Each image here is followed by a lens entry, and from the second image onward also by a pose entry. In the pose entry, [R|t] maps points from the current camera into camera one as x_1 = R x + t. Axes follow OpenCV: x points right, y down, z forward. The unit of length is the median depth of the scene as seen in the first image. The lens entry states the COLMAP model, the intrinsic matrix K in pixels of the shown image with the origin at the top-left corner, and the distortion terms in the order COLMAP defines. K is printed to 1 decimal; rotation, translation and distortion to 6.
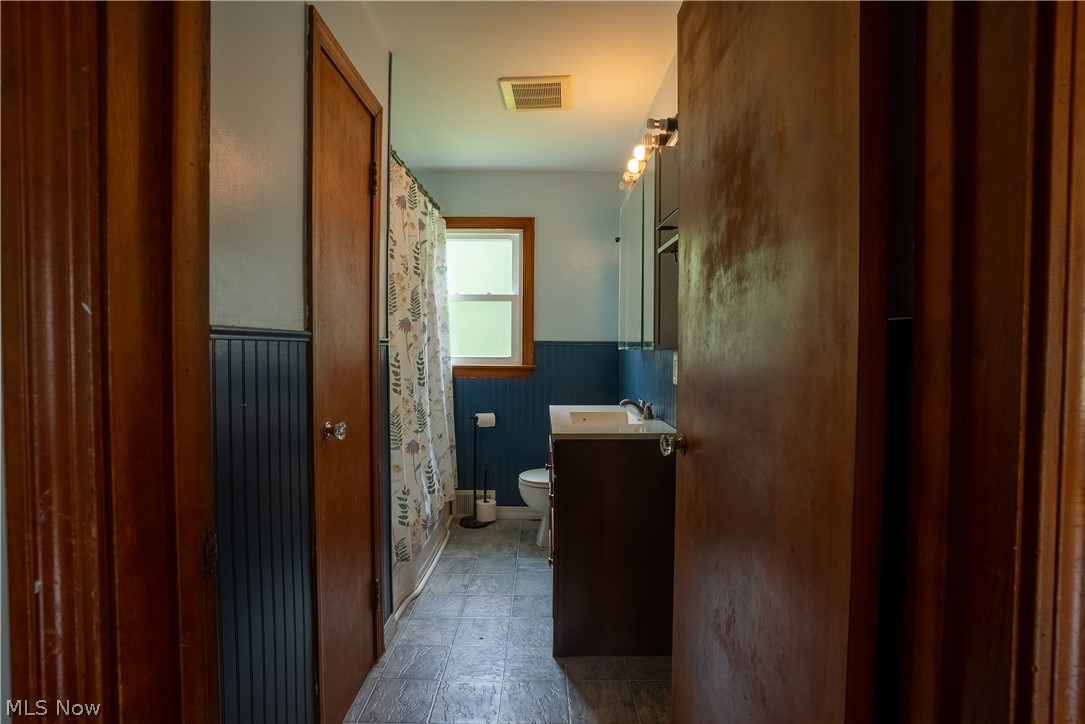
lens RADIAL K [[541.3, 0, 541.0], [0, 541.3, 361.9], [0, 0, 1]] dist [-0.088070, 0.049444]
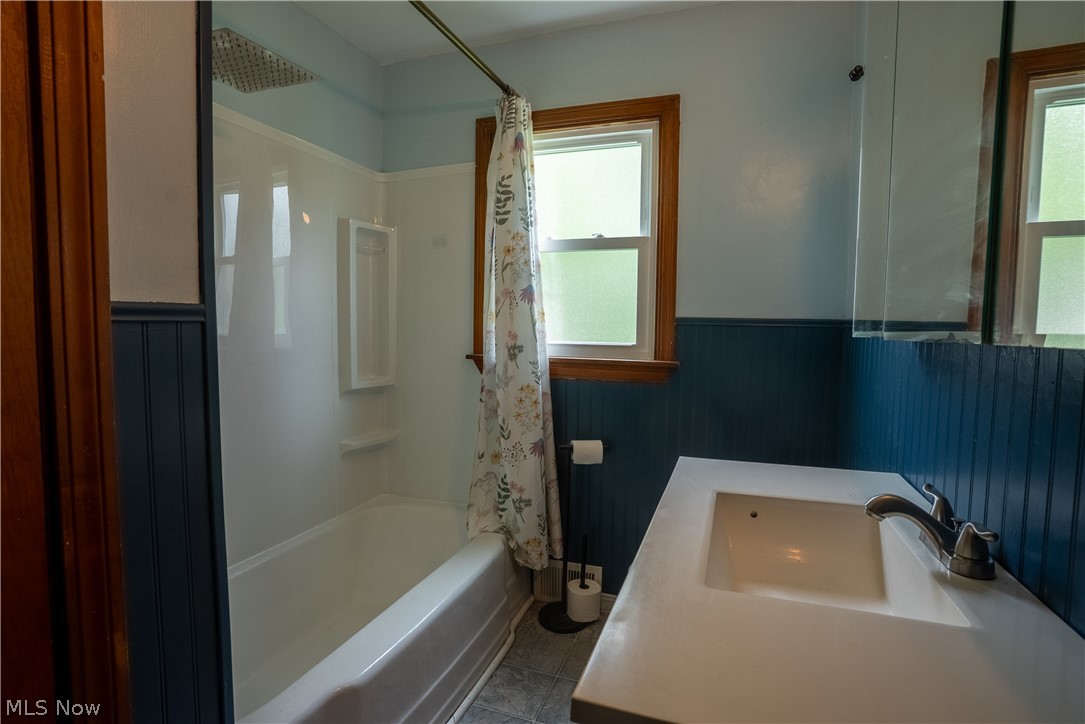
lens RADIAL K [[541.3, 0, 541.0], [0, 541.3, 361.9], [0, 0, 1]] dist [-0.088070, 0.049444]
pose [[0.942048, 0.030698, -0.334070, 0.043485], [-0.018026, 0.998998, 0.040966, -0.013655], [0.334993, -0.032570, 0.941657, 0.428918]]
